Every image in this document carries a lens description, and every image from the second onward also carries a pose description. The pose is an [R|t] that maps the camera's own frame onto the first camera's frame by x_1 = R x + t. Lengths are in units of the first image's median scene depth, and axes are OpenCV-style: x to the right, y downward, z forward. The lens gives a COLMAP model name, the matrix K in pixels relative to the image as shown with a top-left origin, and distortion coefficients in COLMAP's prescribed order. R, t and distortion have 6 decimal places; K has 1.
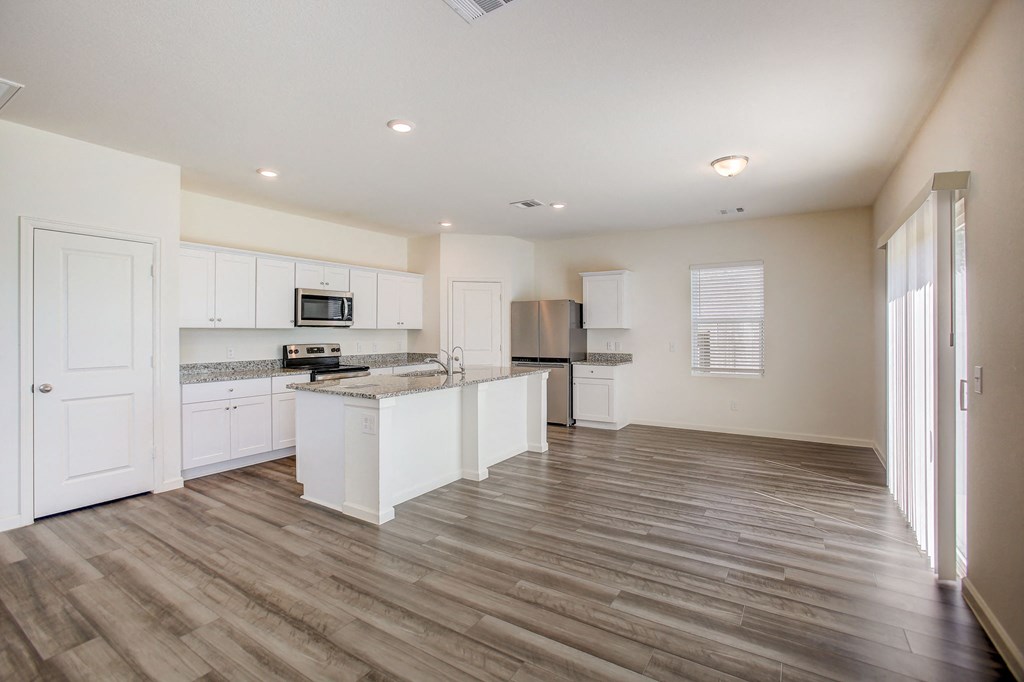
lens RADIAL K [[471.8, 0, 494.8], [0, 471.8, 328.7], [0, 0, 1]] dist [-0.041944, 0.018732]
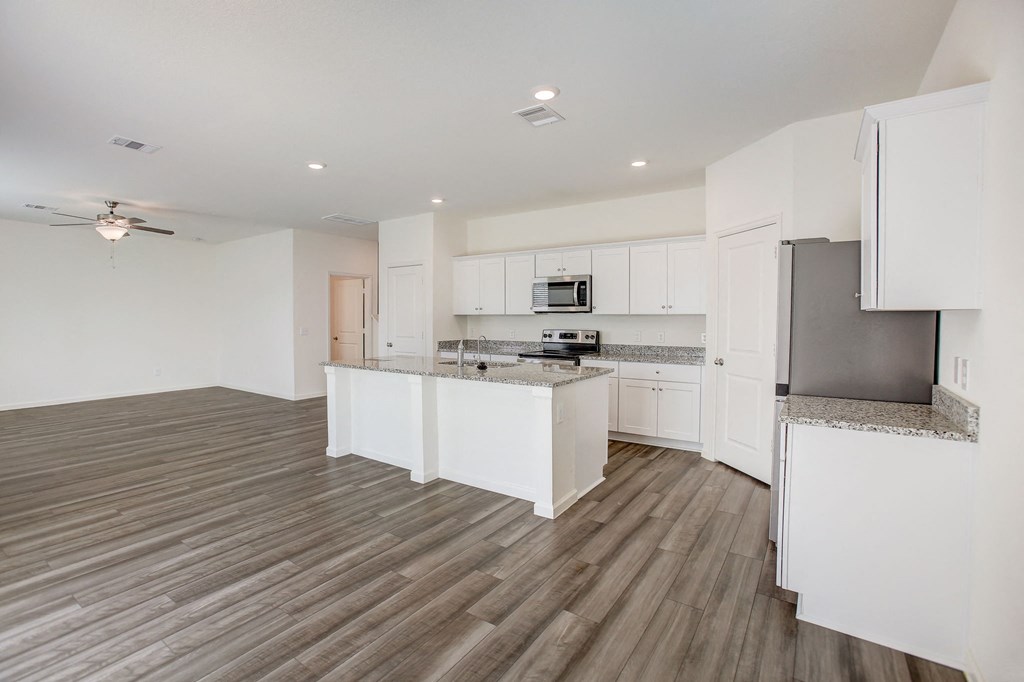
lens RADIAL K [[471.8, 0, 494.8], [0, 471.8, 328.7], [0, 0, 1]] dist [-0.041944, 0.018732]
pose [[-0.039571, 0.018463, -0.999046, 0.986558], [-0.000741, 0.999828, 0.018507, 0.017577], [0.999217, 0.001473, -0.039550, 1.372977]]
